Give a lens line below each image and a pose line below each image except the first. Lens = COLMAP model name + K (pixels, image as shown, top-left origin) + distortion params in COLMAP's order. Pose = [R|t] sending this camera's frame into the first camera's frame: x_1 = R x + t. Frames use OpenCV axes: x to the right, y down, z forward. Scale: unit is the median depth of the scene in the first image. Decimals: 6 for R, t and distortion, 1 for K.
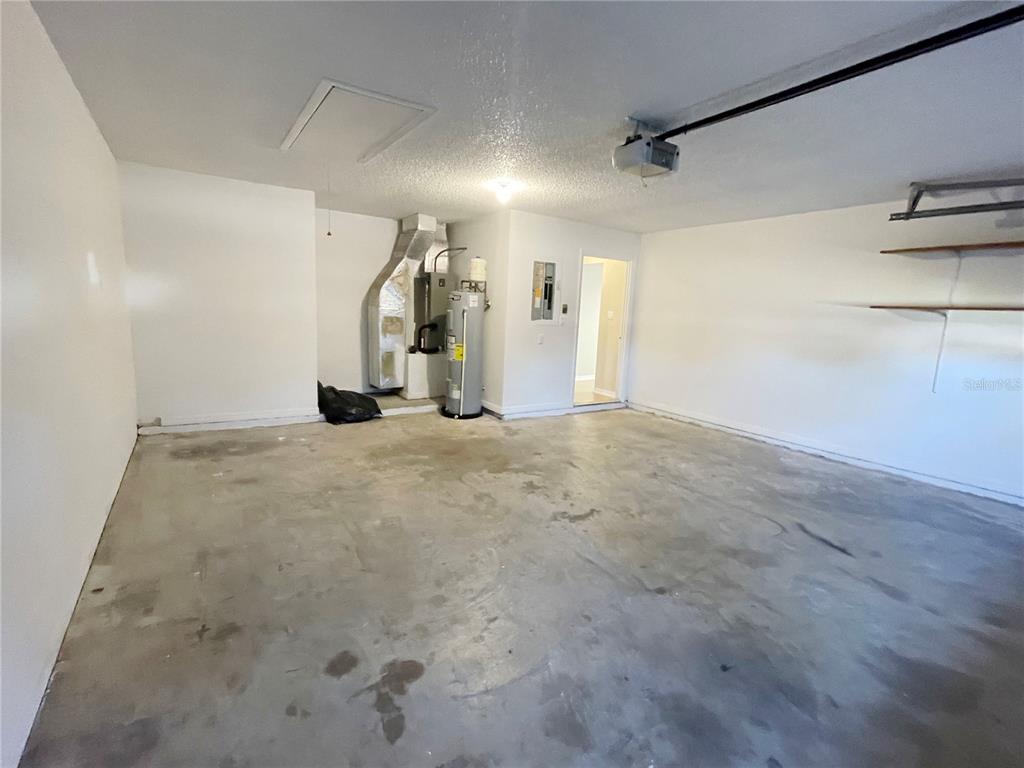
lens RADIAL K [[473.3, 0, 511.8], [0, 473.3, 383.5], [0, 0, 1]] dist [-0.001649, 0.001885]
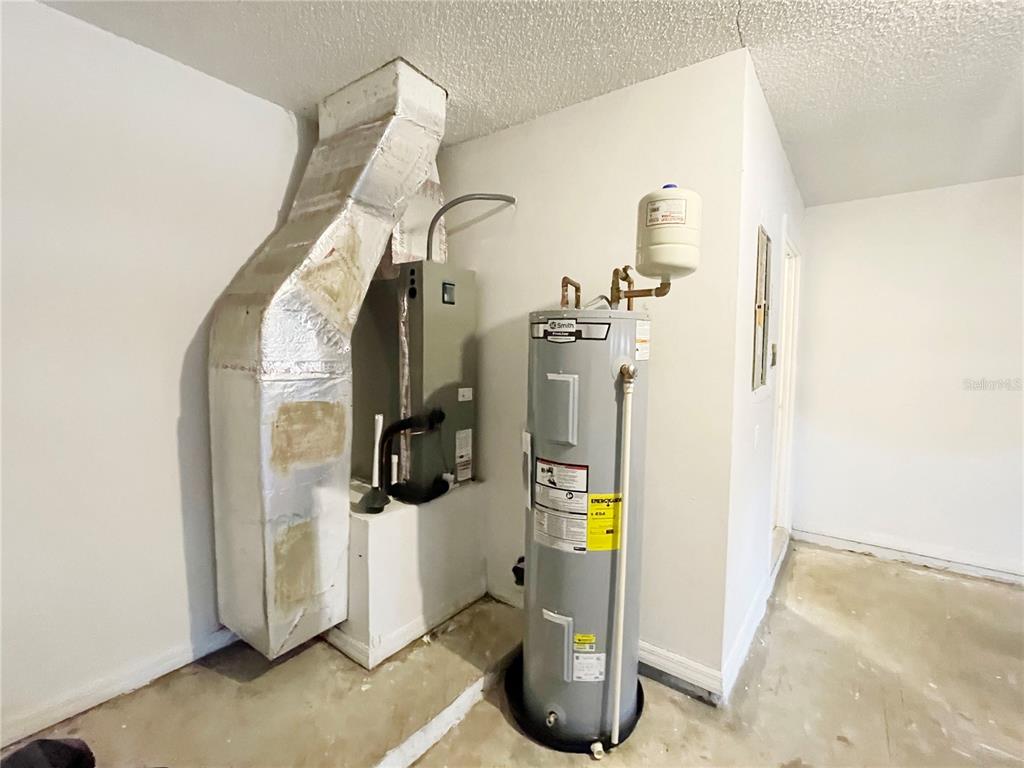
lens RADIAL K [[473.3, 0, 510.3], [0, 473.3, 388.0], [0, 0, 1]] dist [-0.001649, 0.001885]
pose [[0.945129, -0.059674, 0.321200, -0.298406], [0.086691, 0.993740, -0.070467, -0.156081], [-0.314985, 0.094446, 0.944386, 0.895207]]
